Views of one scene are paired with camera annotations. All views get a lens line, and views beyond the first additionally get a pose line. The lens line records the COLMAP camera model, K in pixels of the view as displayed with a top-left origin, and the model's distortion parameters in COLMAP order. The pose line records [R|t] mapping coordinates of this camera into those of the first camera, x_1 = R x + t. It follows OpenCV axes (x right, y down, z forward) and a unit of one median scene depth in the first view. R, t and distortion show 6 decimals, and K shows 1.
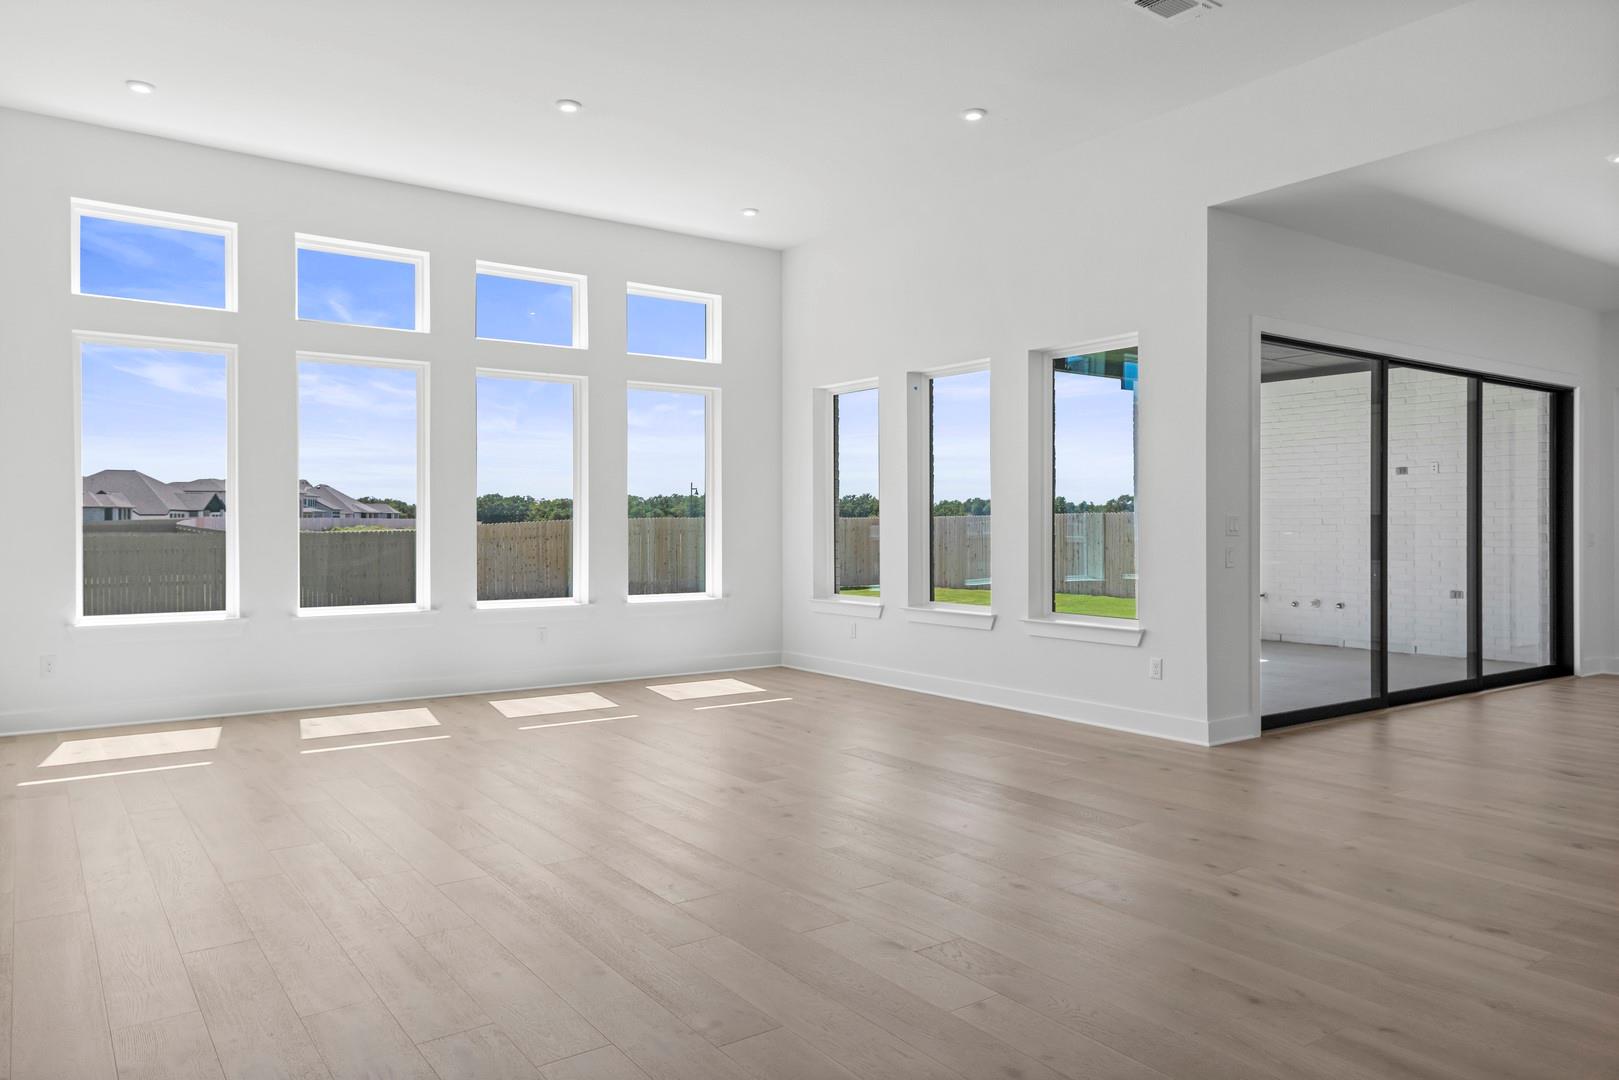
lens RADIAL K [[1079.6, 0, 809.5], [0, 1079.6, 540.0], [0, 0, 1]] dist [0.021709, 0.005005]
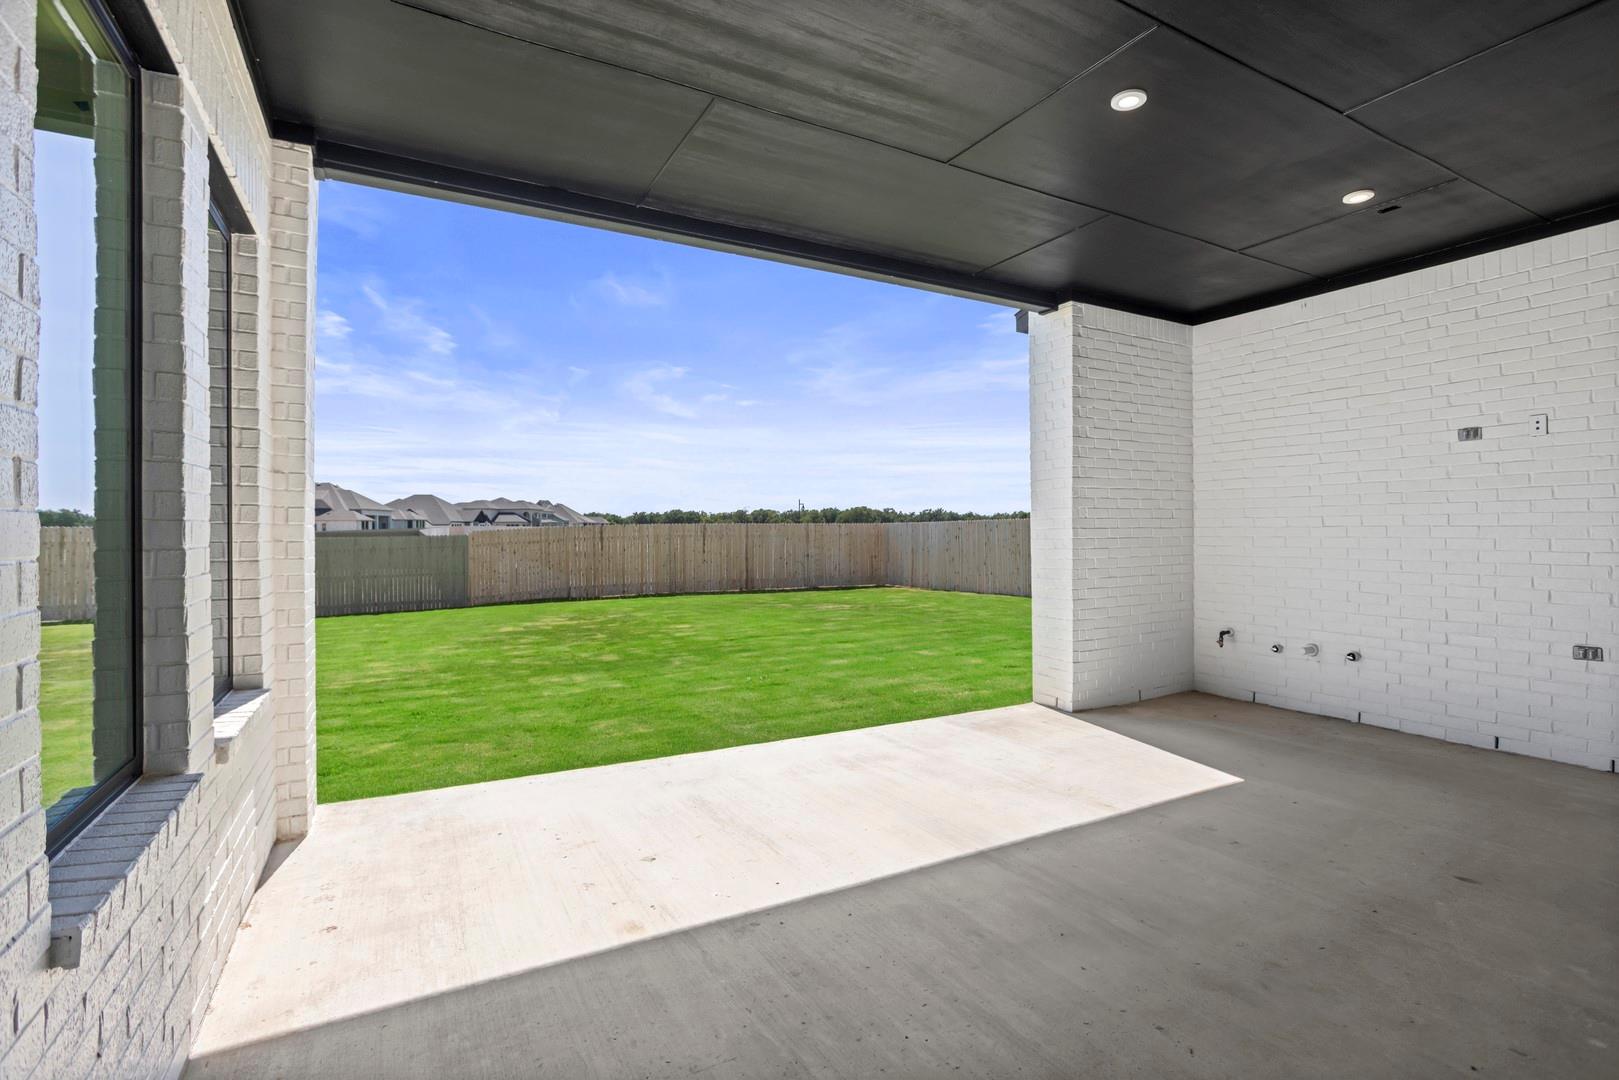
lens RADIAL K [[772.3, 0, 809.5], [0, 772.3, 540.0], [0, 0, 1]] dist [-0.042548, 0.019155]
pose [[0.993269, 0.000040, -0.115832, 0.263323], [-0.000291, 0.999998, -0.002148, -0.006363], [0.115831, 0.002167, 0.993267, 0.610429]]
